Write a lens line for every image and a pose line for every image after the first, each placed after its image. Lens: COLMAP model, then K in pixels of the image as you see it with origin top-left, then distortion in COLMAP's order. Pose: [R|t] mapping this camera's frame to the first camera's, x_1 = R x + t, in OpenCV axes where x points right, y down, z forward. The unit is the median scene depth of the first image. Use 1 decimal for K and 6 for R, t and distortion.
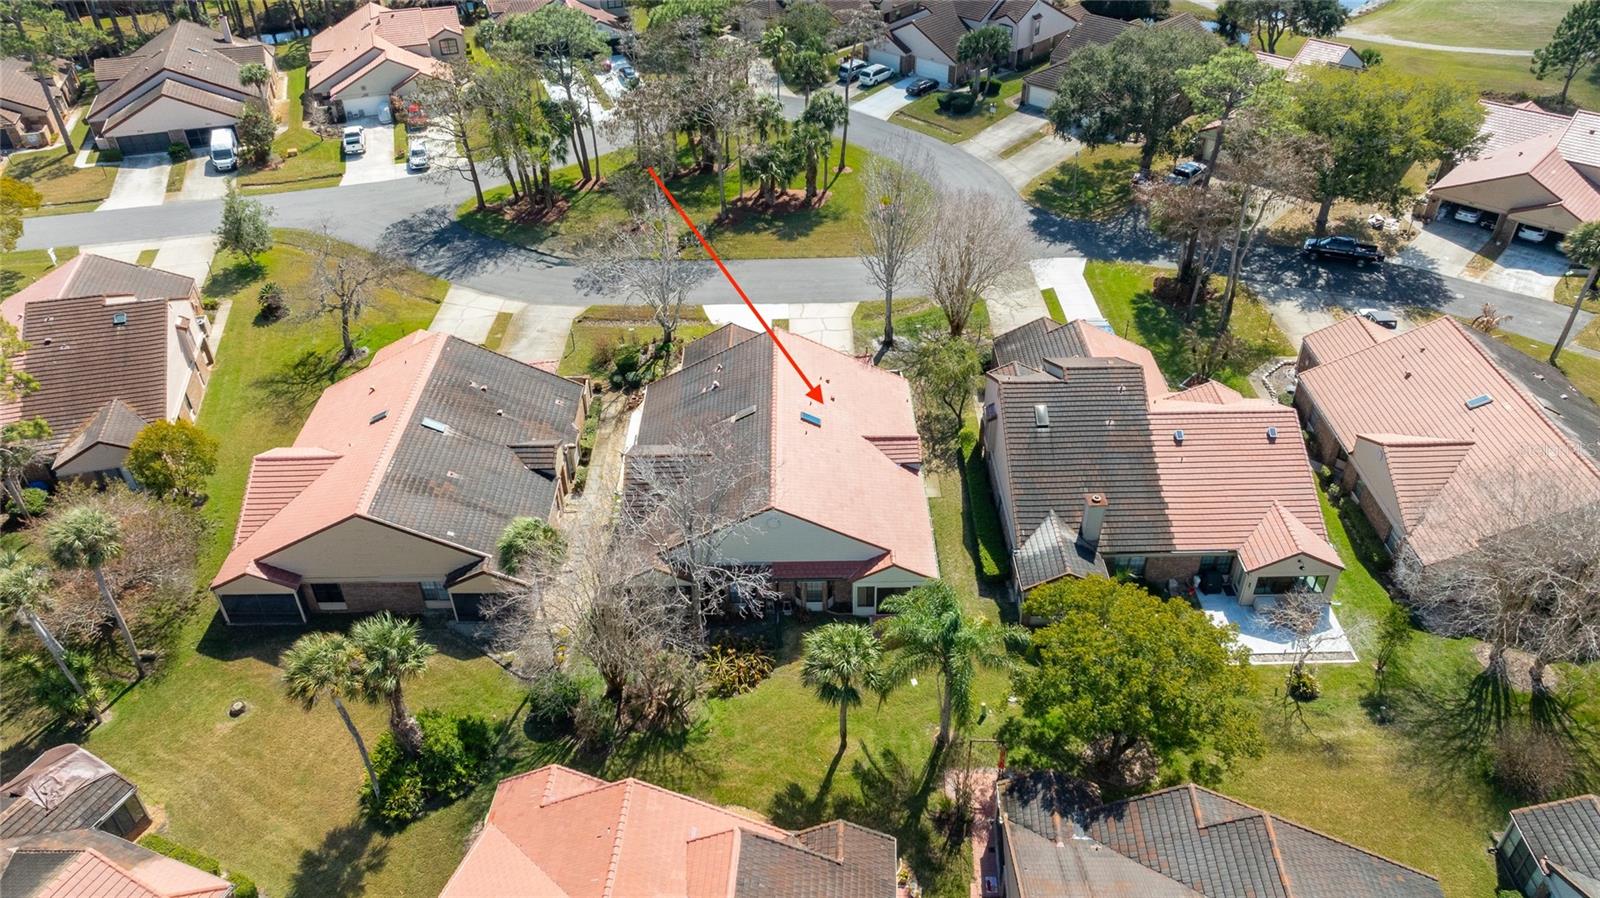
lens RADIAL K [[1148.9, 0, 807.6], [0, 1148.9, 428.9], [0, 0, 1]] dist [-0.042634, 0.075919]
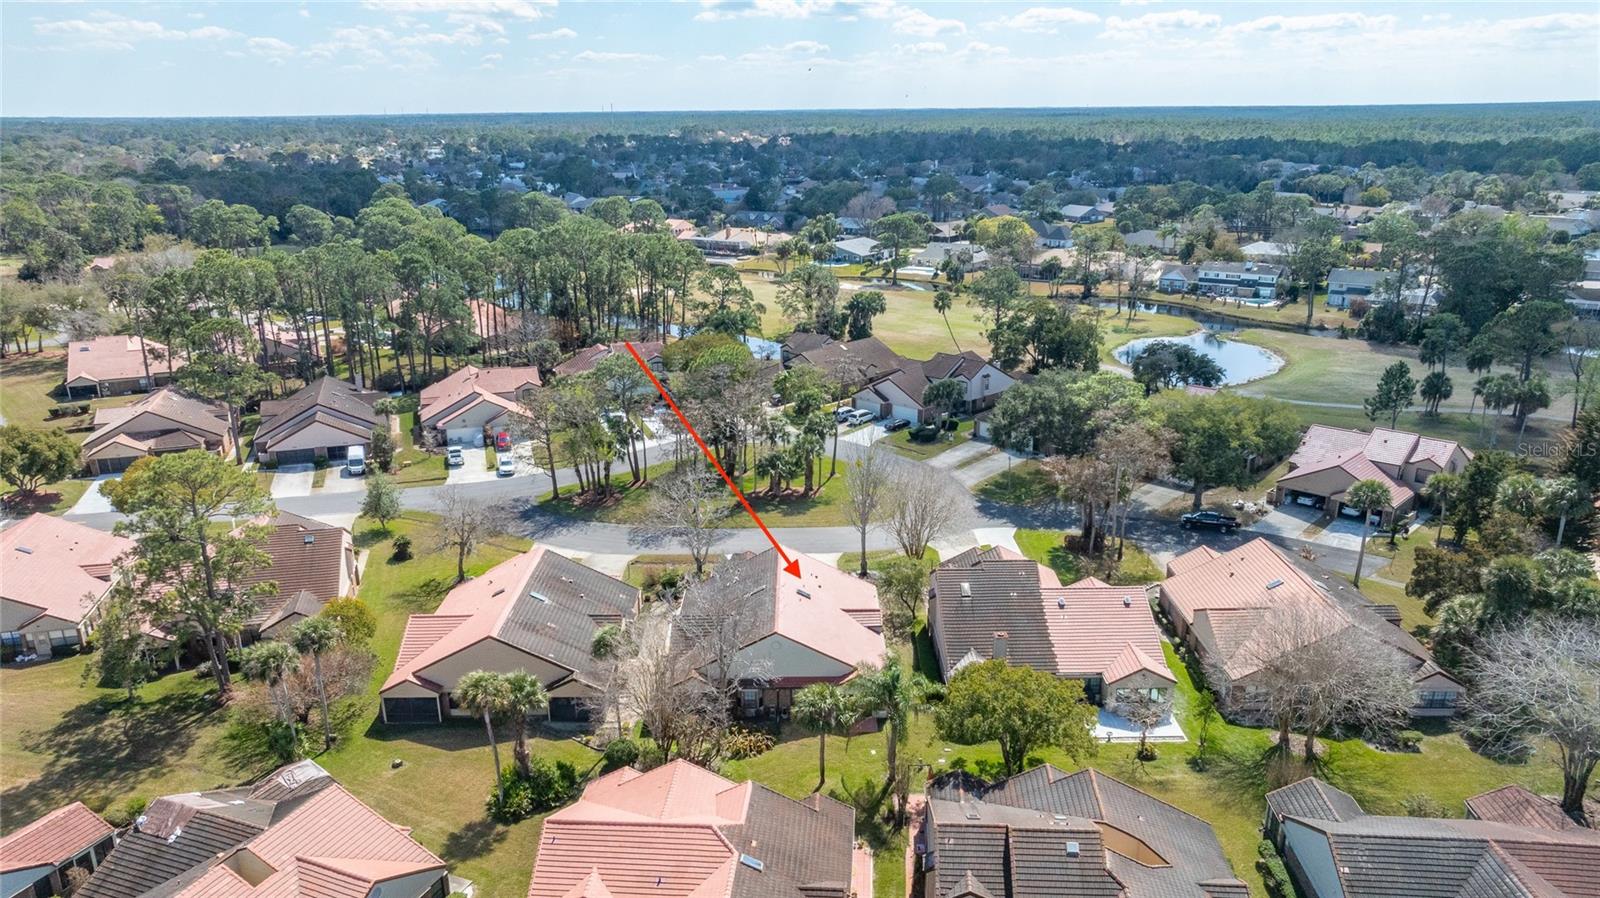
lens RADIAL K [[1136.0, 0, 802.0], [0, 1136.0, 454.1], [0, 0, 1]] dist [-0.010710, 0.000337]
pose [[0.999920, 0.006190, -0.011032, 0.010534], [-0.009387, 0.947667, -0.319123, 0.189867], [0.008479, 0.319201, 0.947649, -0.266734]]
